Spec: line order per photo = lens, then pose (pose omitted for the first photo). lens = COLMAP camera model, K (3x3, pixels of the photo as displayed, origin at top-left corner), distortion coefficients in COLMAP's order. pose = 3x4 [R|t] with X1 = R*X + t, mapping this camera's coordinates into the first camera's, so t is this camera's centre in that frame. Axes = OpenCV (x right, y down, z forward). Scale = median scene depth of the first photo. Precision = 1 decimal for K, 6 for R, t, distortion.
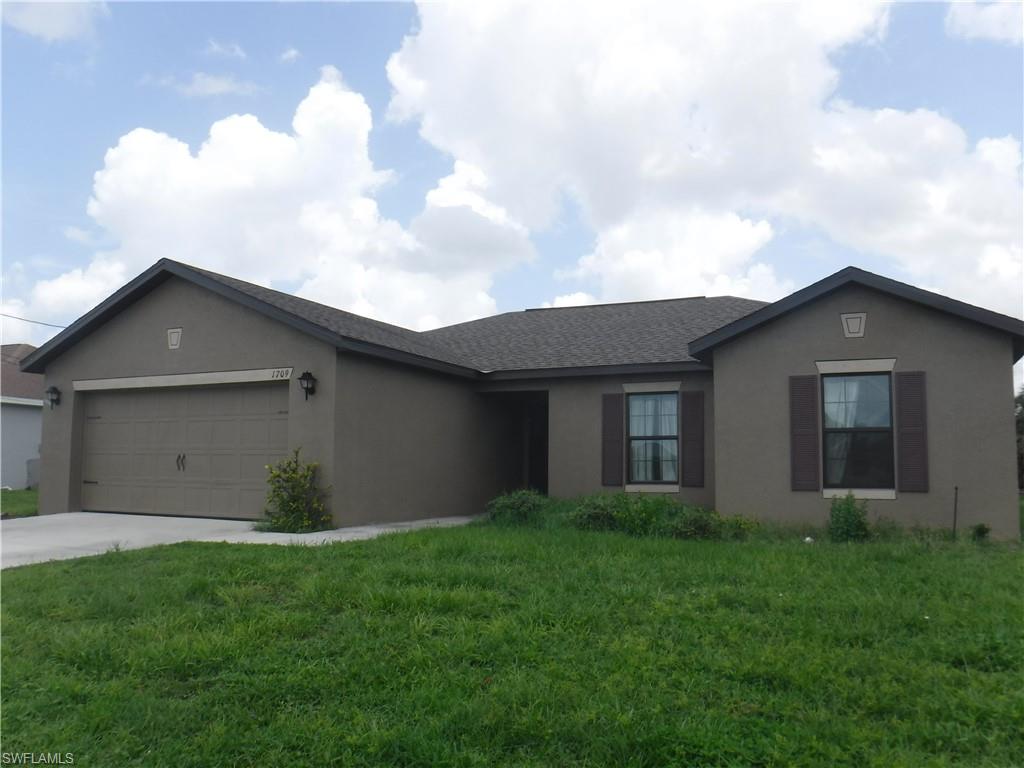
lens RADIAL K [[832.8, 0, 512.4], [0, 832.8, 382.8], [0, 0, 1]] dist [-0.079688, -0.012532]
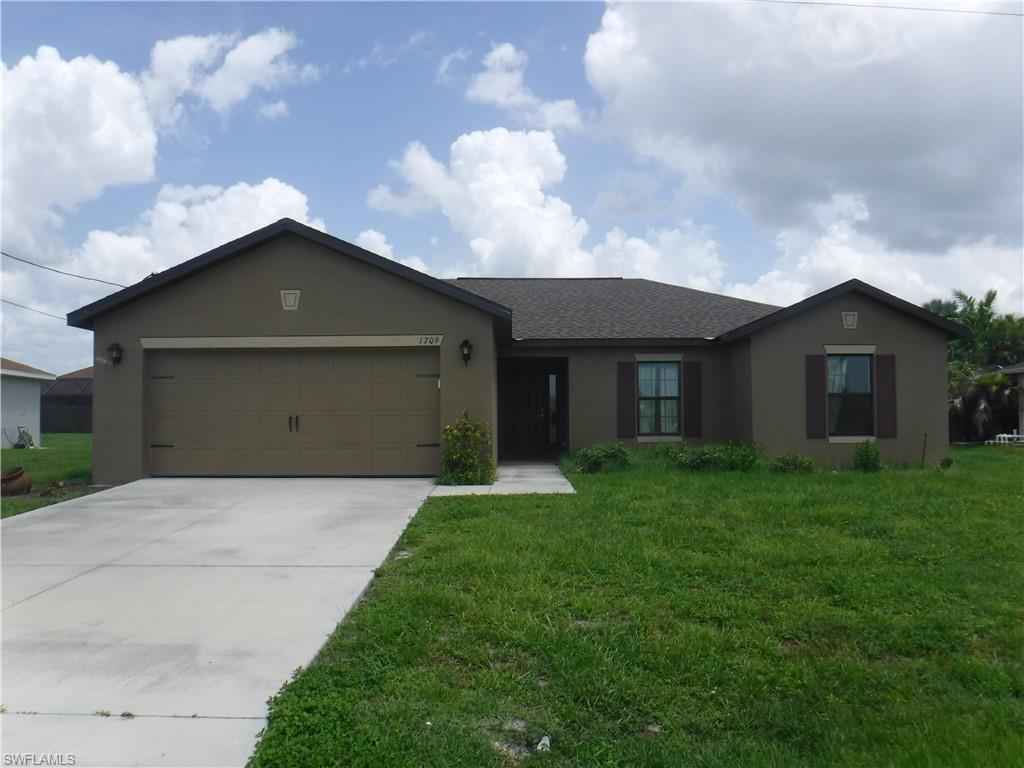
lens RADIAL K [[832.8, 0, 507.0], [0, 832.8, 385.1], [0, 0, 1]] dist [-0.079688, -0.012532]
pose [[0.906142, 0.006804, 0.422920, -0.593103], [-0.032735, 0.998000, 0.054082, -0.013364], [-0.421706, -0.062850, 0.904552, -0.024583]]
